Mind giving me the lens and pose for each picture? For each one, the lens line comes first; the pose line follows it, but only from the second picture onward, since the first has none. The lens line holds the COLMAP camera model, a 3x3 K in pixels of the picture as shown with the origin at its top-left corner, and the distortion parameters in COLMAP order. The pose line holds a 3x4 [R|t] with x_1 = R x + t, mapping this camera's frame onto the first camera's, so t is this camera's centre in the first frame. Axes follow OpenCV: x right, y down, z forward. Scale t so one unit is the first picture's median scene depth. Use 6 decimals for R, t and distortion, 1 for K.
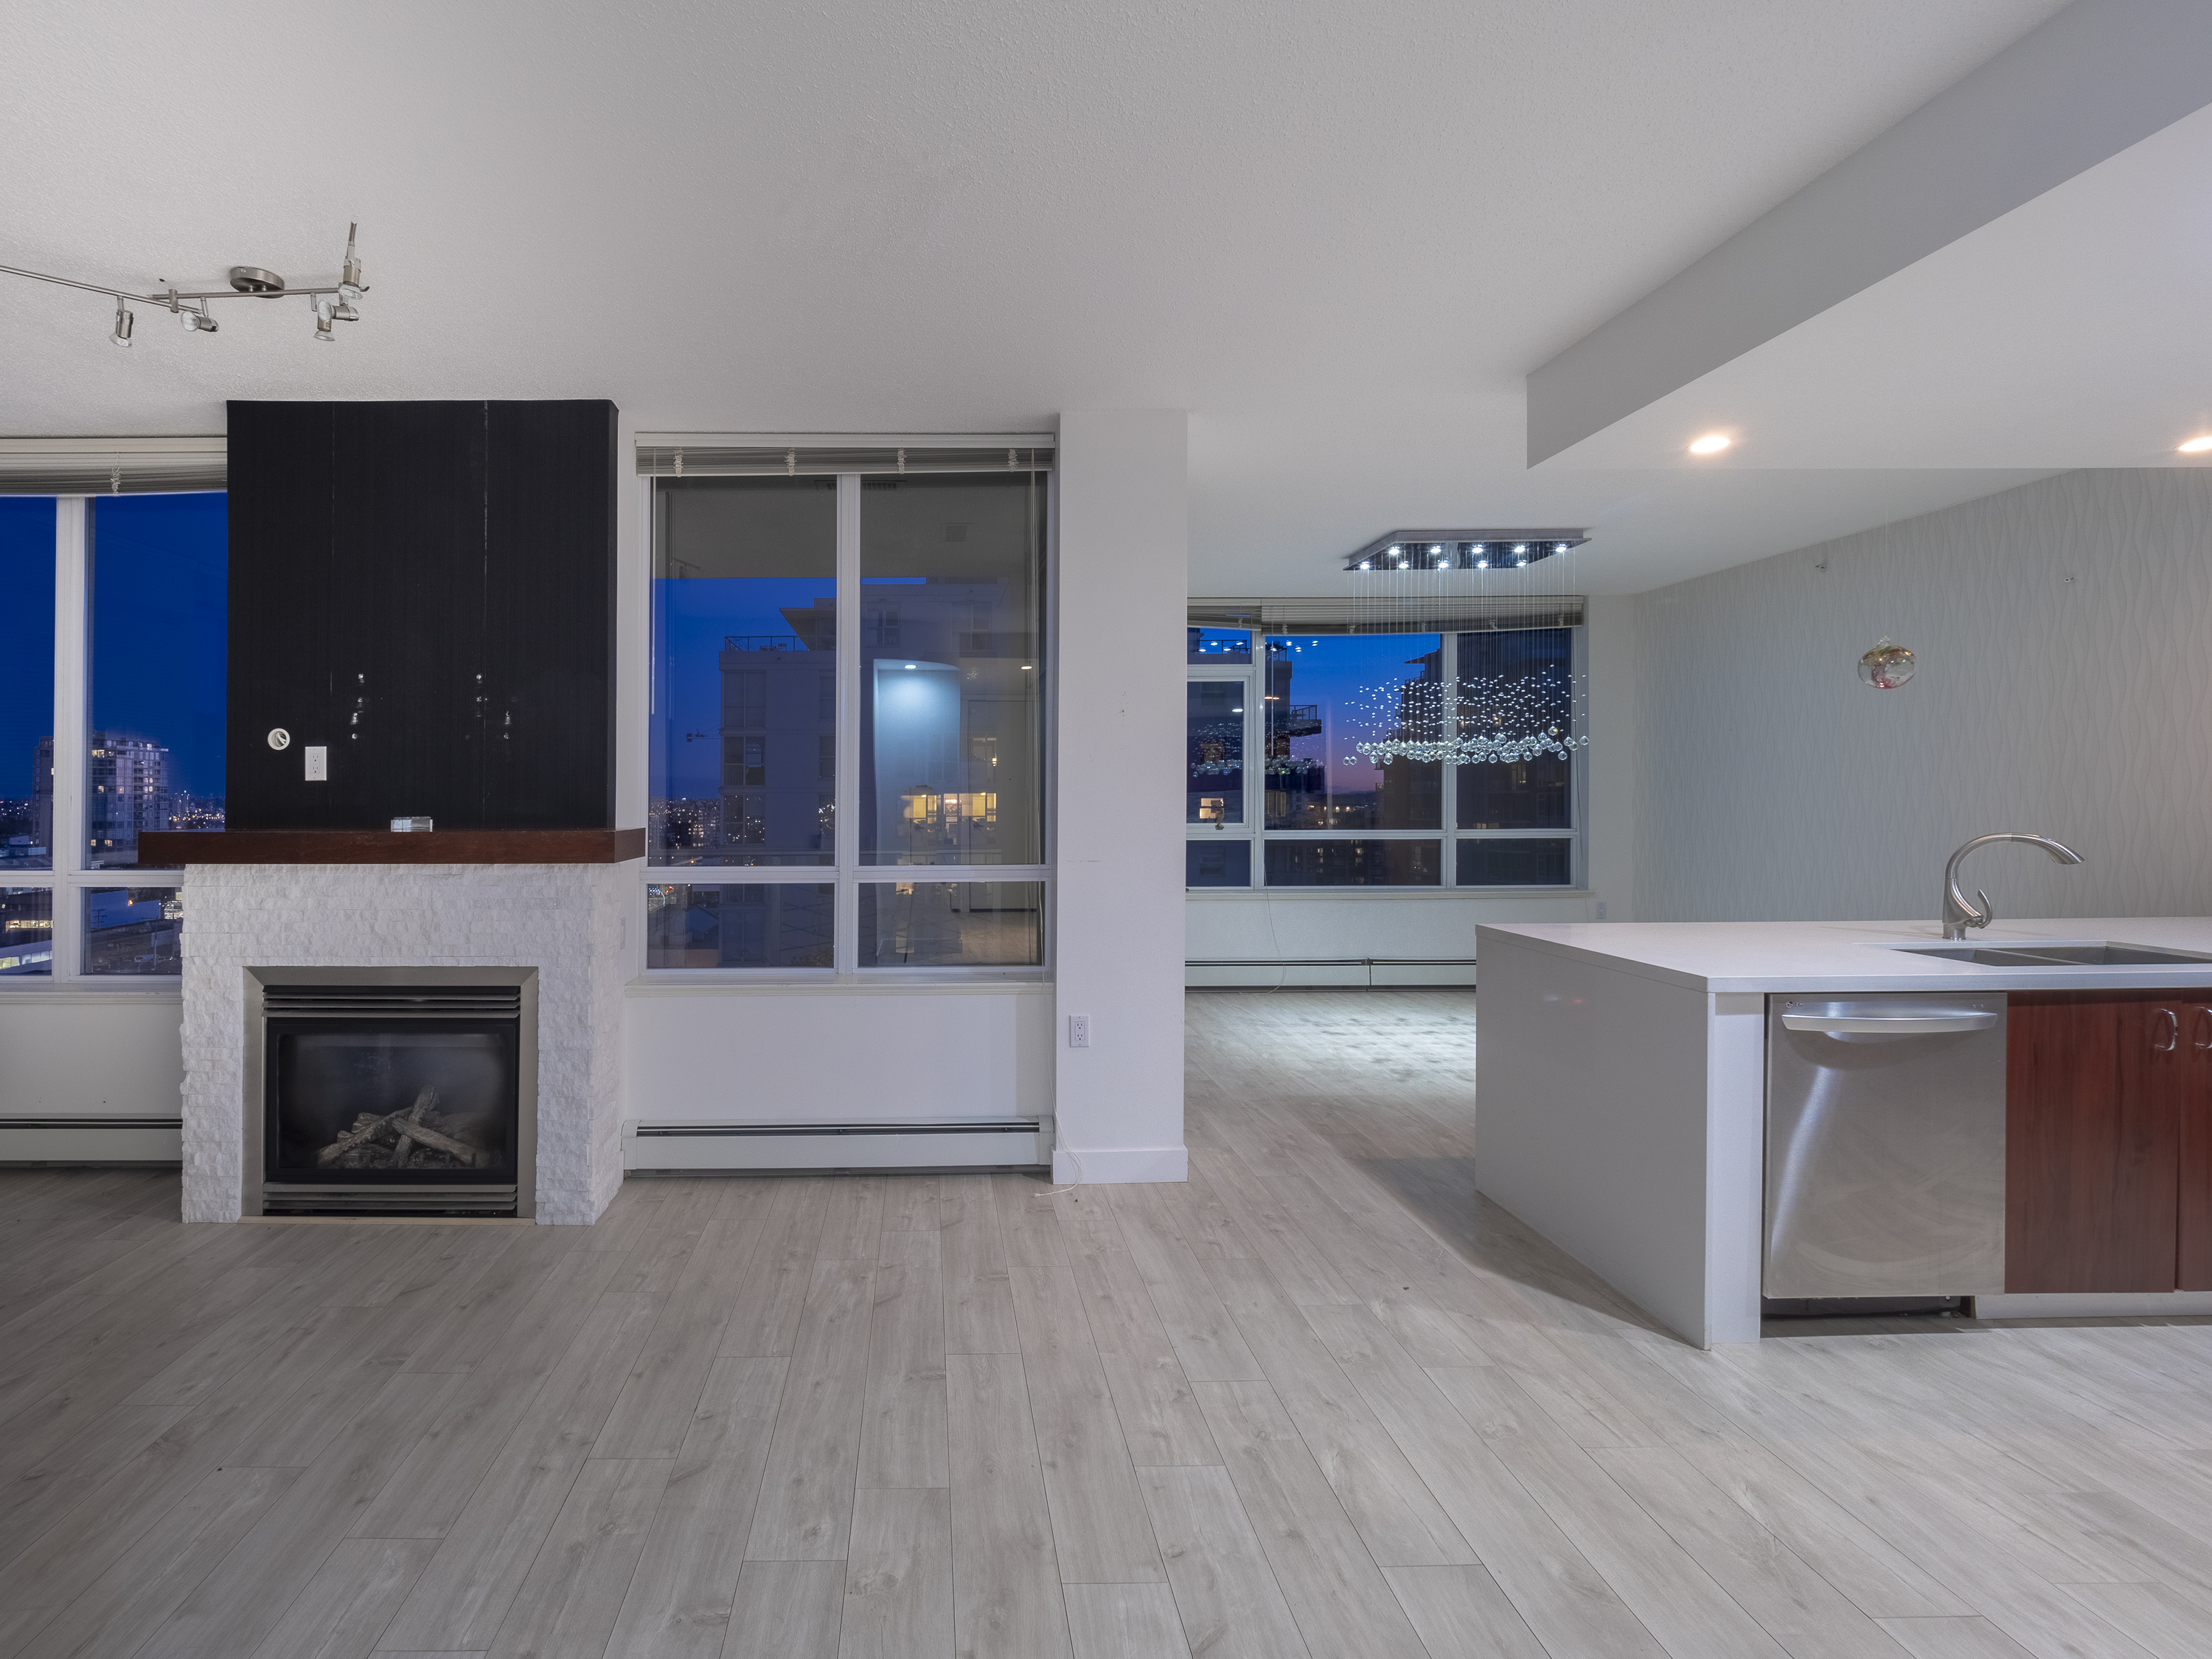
lens RADIAL K [[1004.2, 0, 925.7], [0, 1004.2, 806.7], [0, 0, 1]] dist [-0.006508, -0.000882]
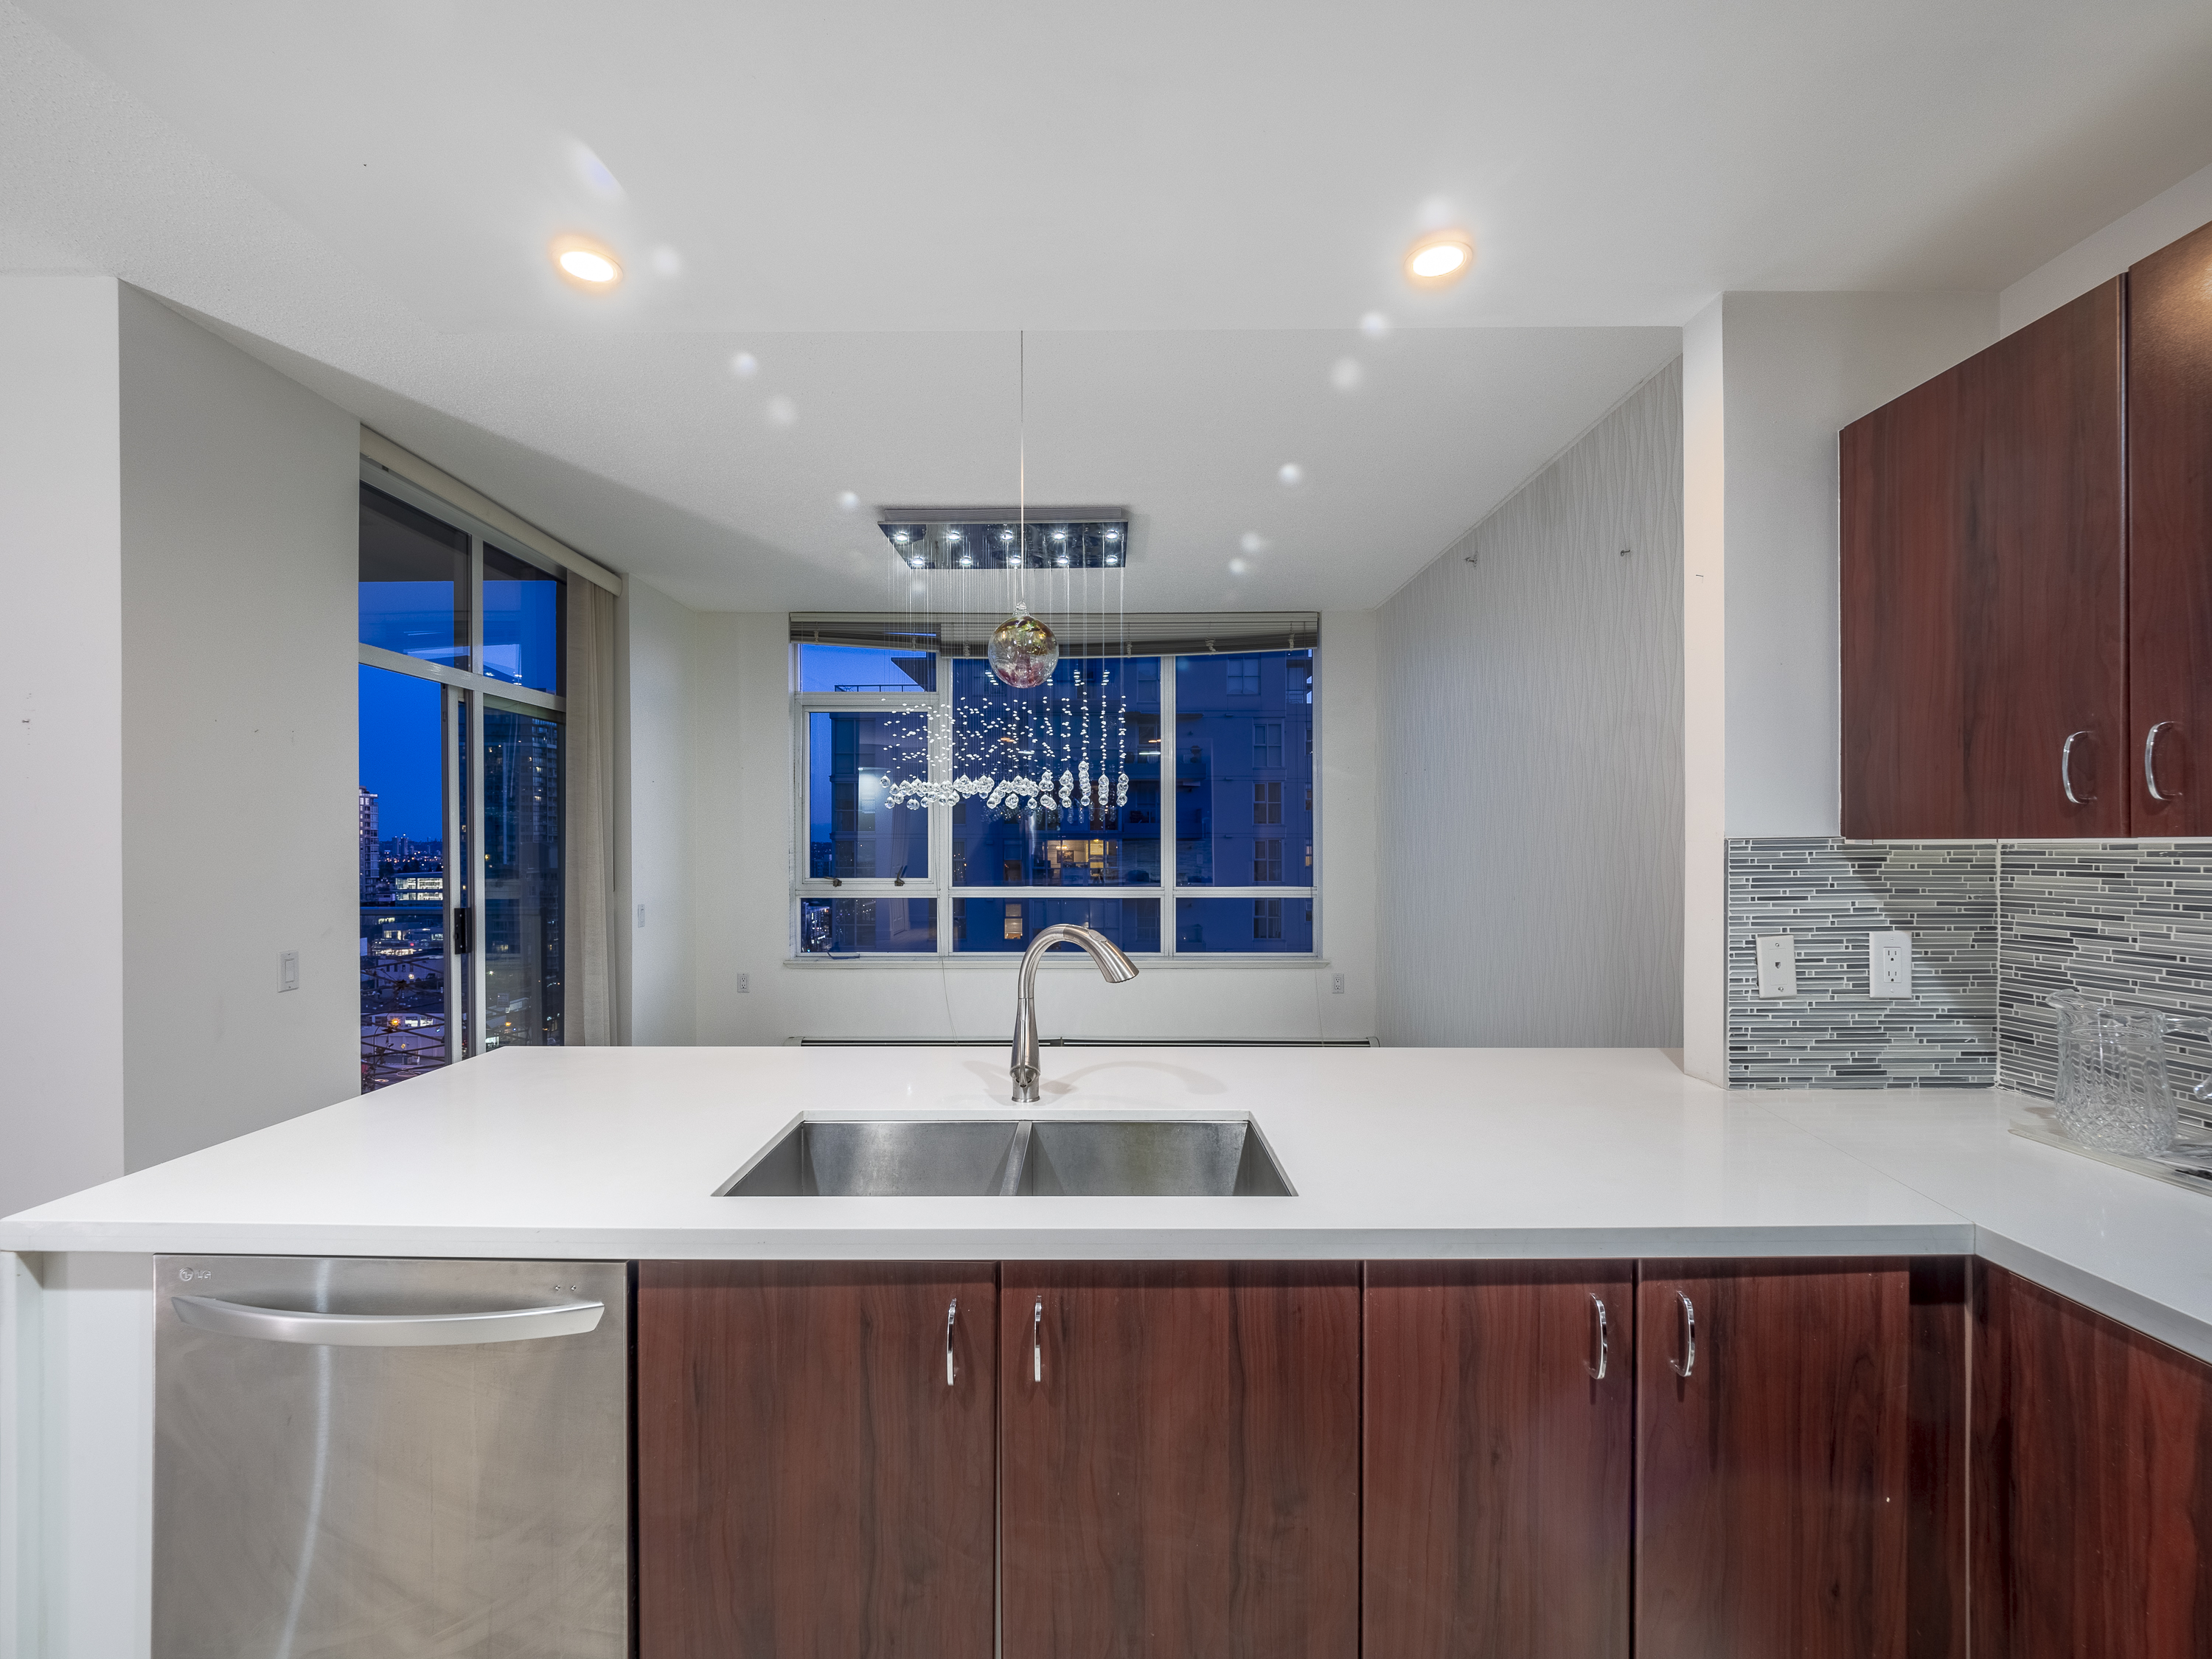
lens RADIAL K [[958.4, 0, 1085.2], [0, 958.4, 844.3], [0, 0, 1]] dist [0.001334, -0.008102]
pose [[0.999854, 0.004649, -0.016473, 1.002485], [-0.004780, 0.999957, -0.007927, -0.014591], [0.016436, 0.008004, 0.999833, 0.394972]]
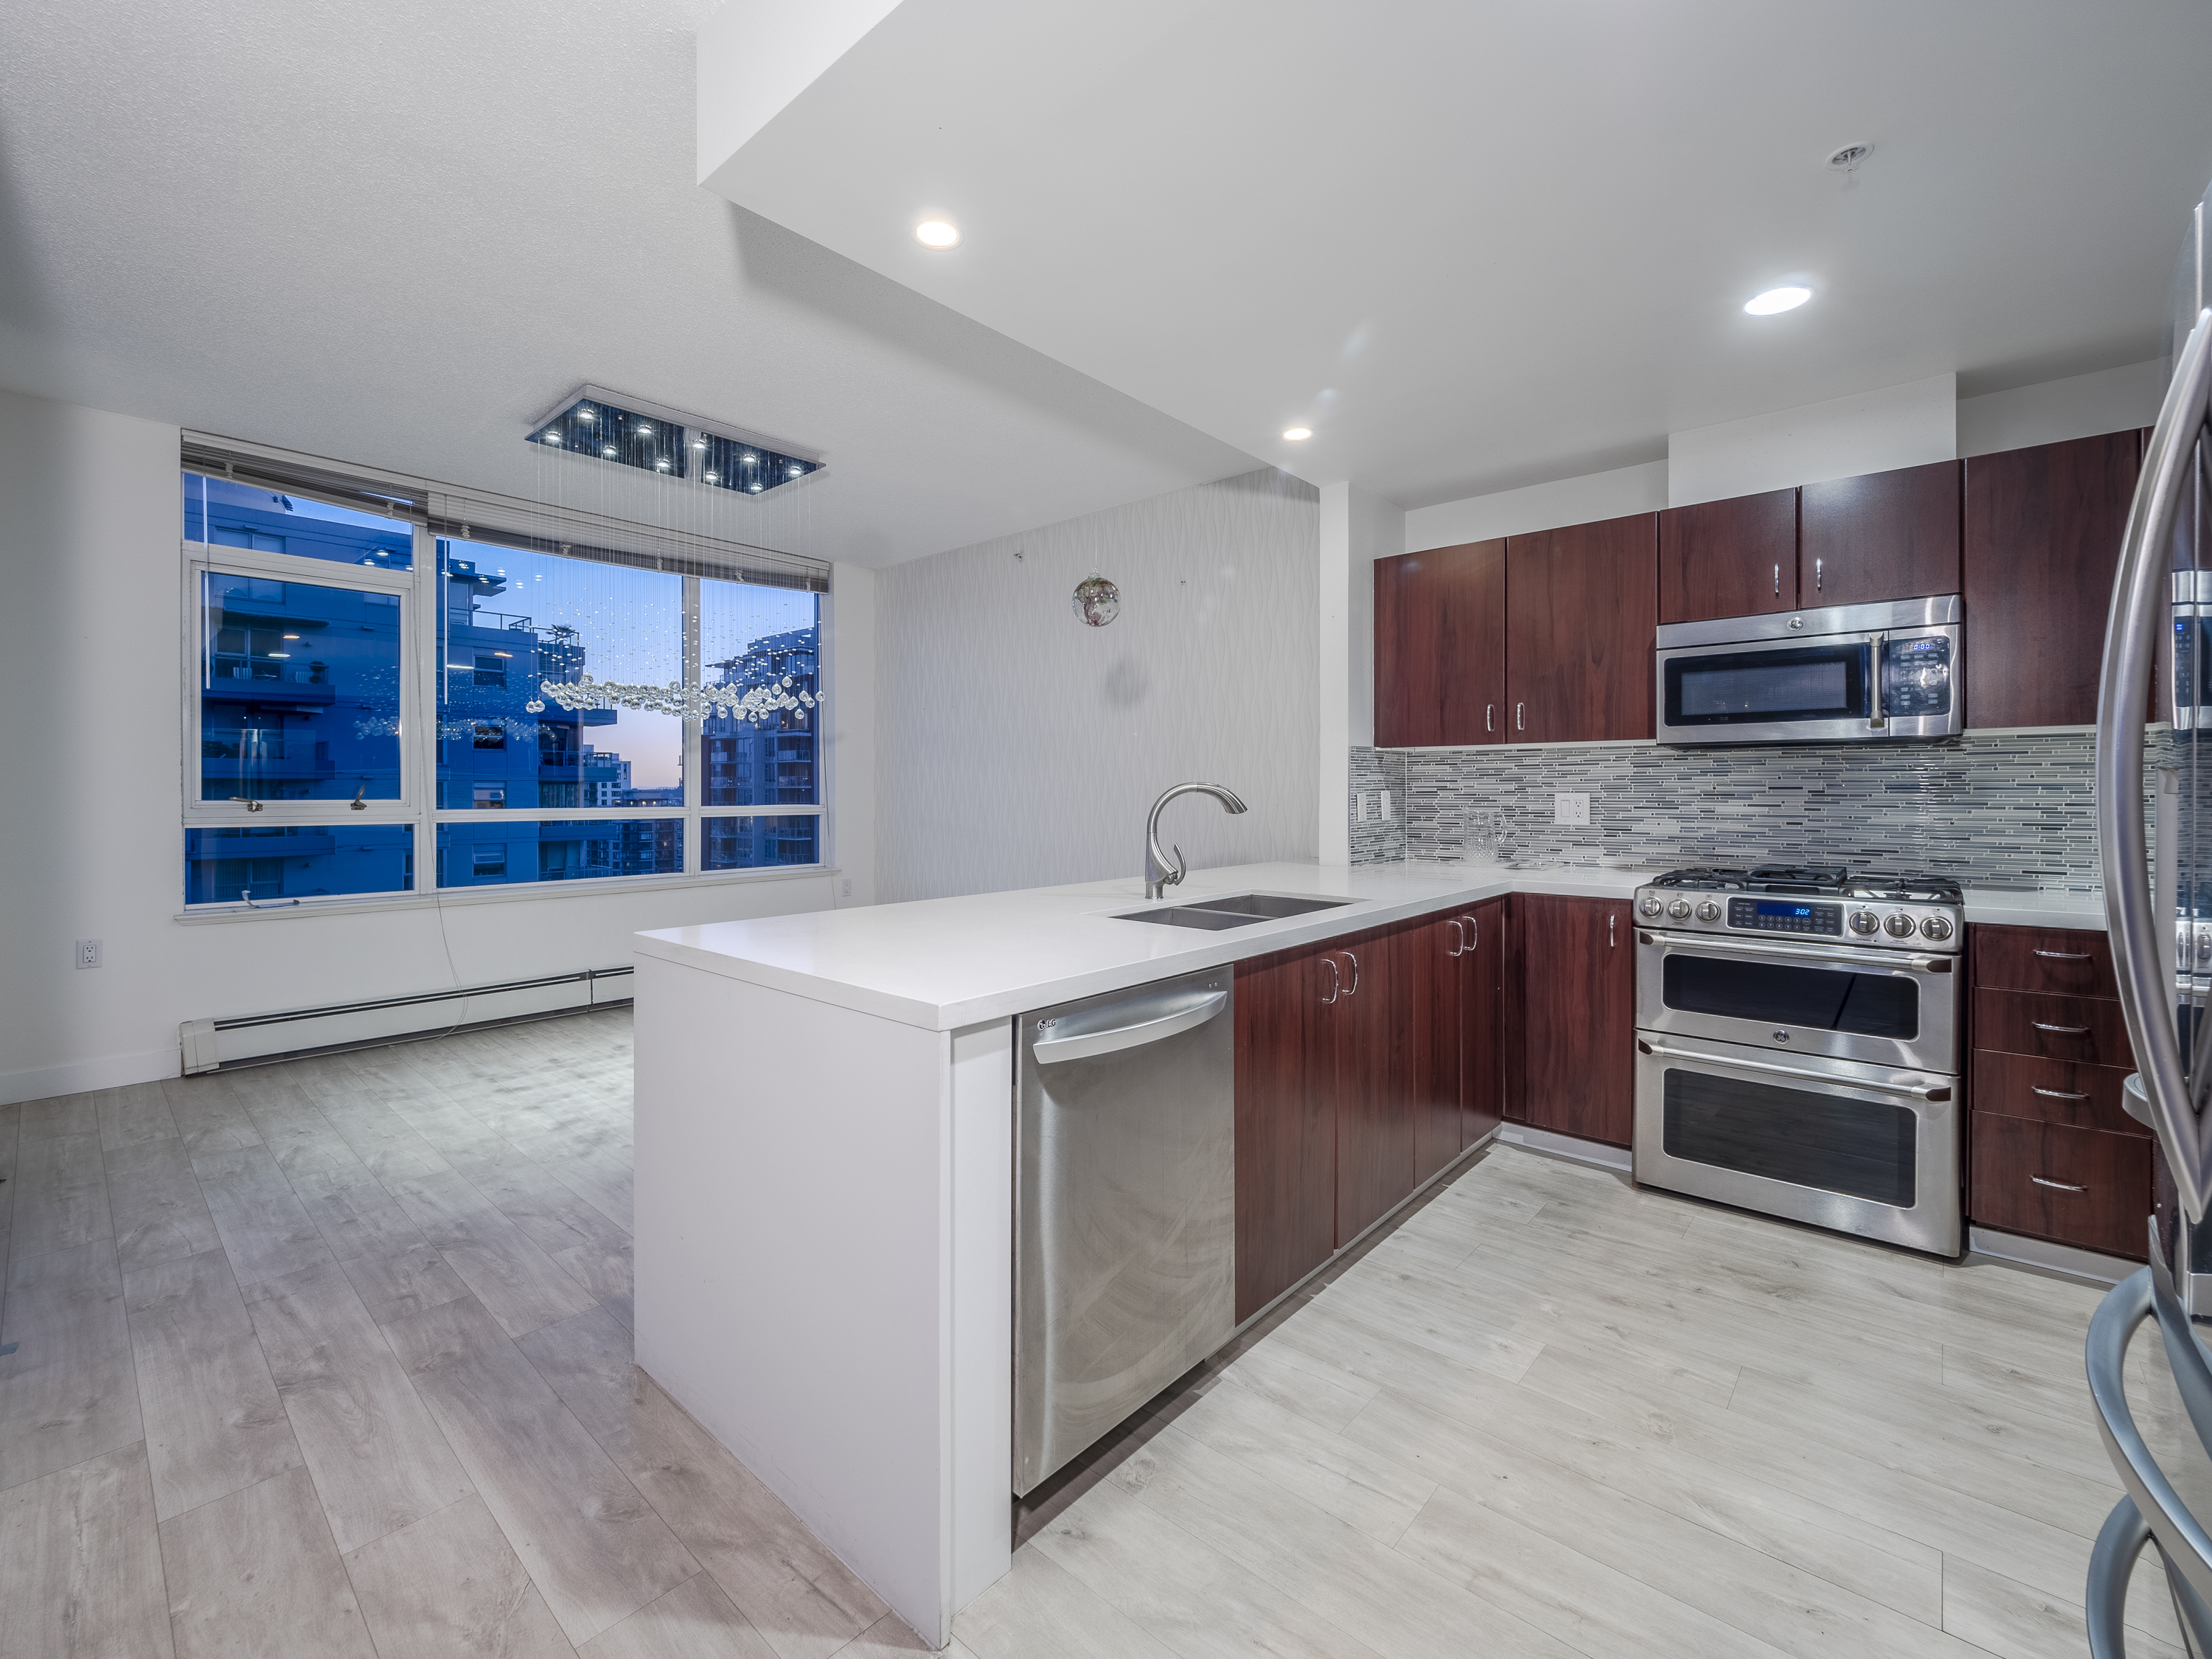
lens RADIAL K [[945.1, 0, 1103.8], [0, 945.1, 794.5], [0, 0, 1]] dist [0.002237, -0.005179]
pose [[0.665617, 0.001028, 0.746293, 0.327040], [0.003754, 0.999982, -0.004726, 0.037940], [-0.746284, 0.005948, 0.665601, 0.422142]]
